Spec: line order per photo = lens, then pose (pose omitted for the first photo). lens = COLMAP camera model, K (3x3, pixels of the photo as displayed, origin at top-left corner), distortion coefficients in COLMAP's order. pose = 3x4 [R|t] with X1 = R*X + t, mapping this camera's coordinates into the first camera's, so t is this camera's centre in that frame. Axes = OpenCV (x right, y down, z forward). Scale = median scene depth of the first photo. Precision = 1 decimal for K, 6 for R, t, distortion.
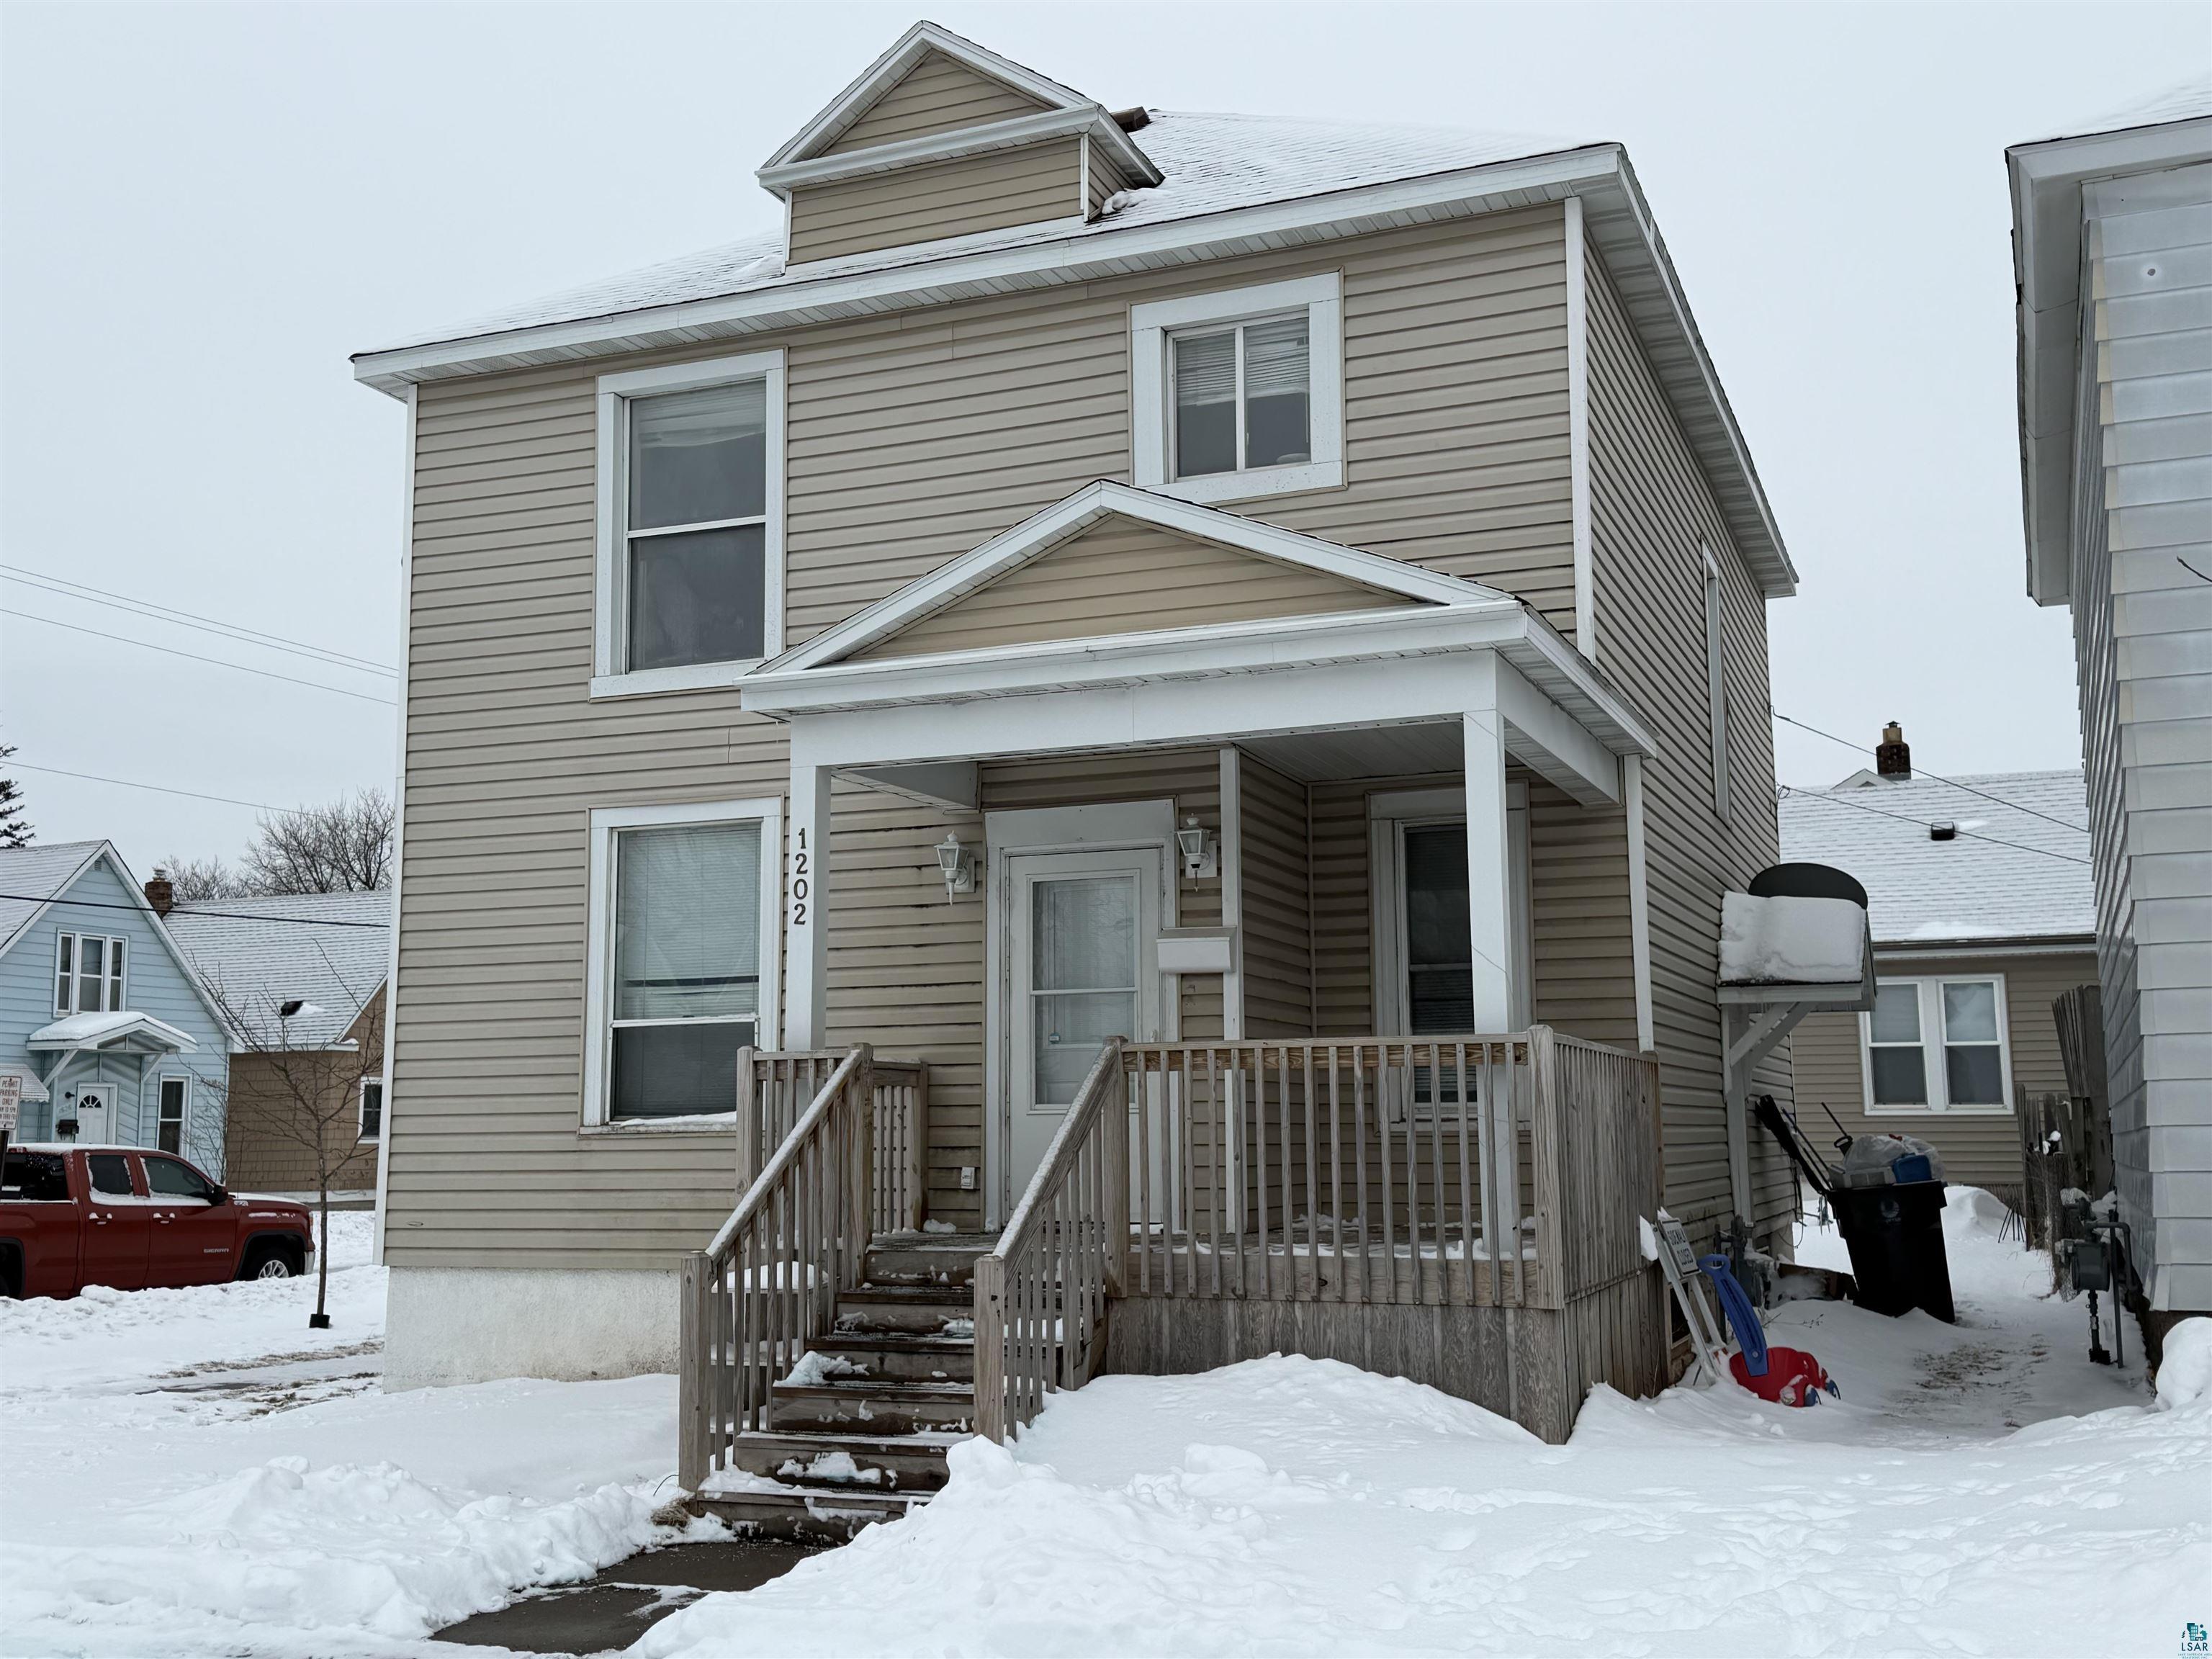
lens RADIAL K [[2226.4, 0, 1112.5], [0, 2226.4, 848.4], [0, 0, 1]] dist [0.154591, -0.293998]
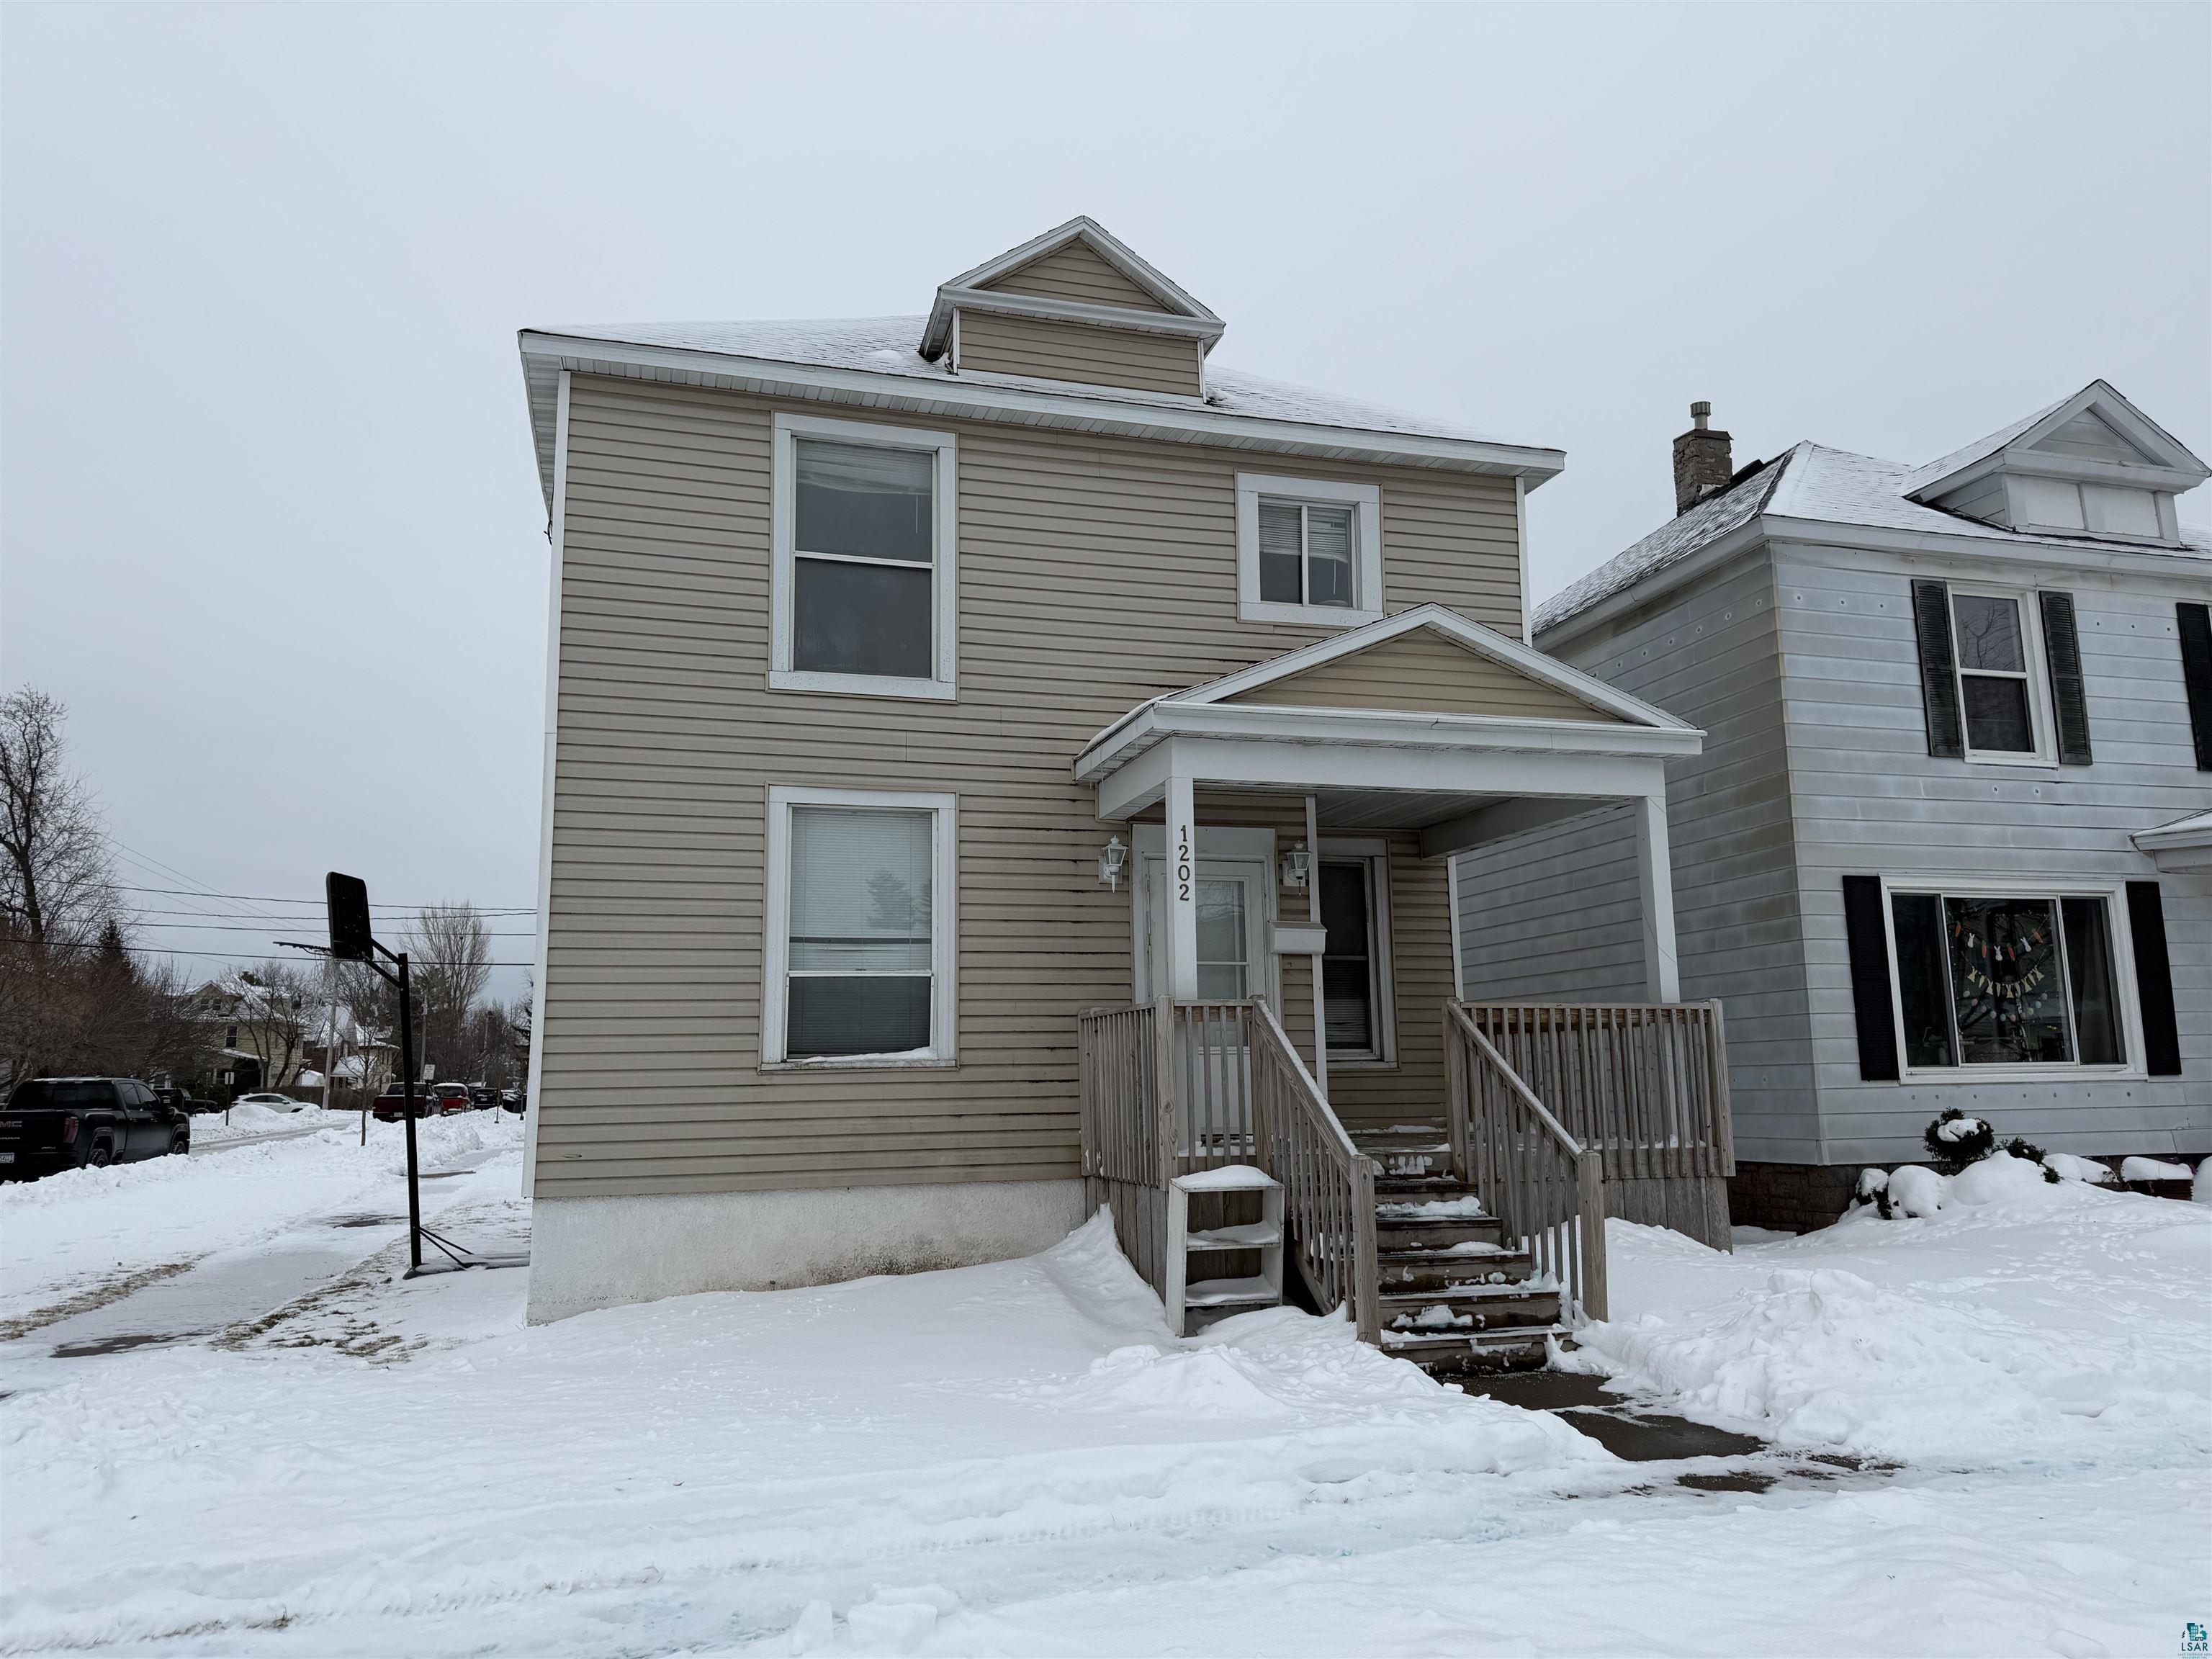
lens RADIAL K [[1553.0, 0, 1102.5], [0, 1553.0, 840.9], [0, 0, 1]] dist [0.108926, -0.132837]
pose [[0.781386, 0.092756, 0.617116, -0.609214], [-0.073153, 0.995689, -0.057032, 0.045390], [-0.619745, -0.000580, 0.784803, 0.281187]]
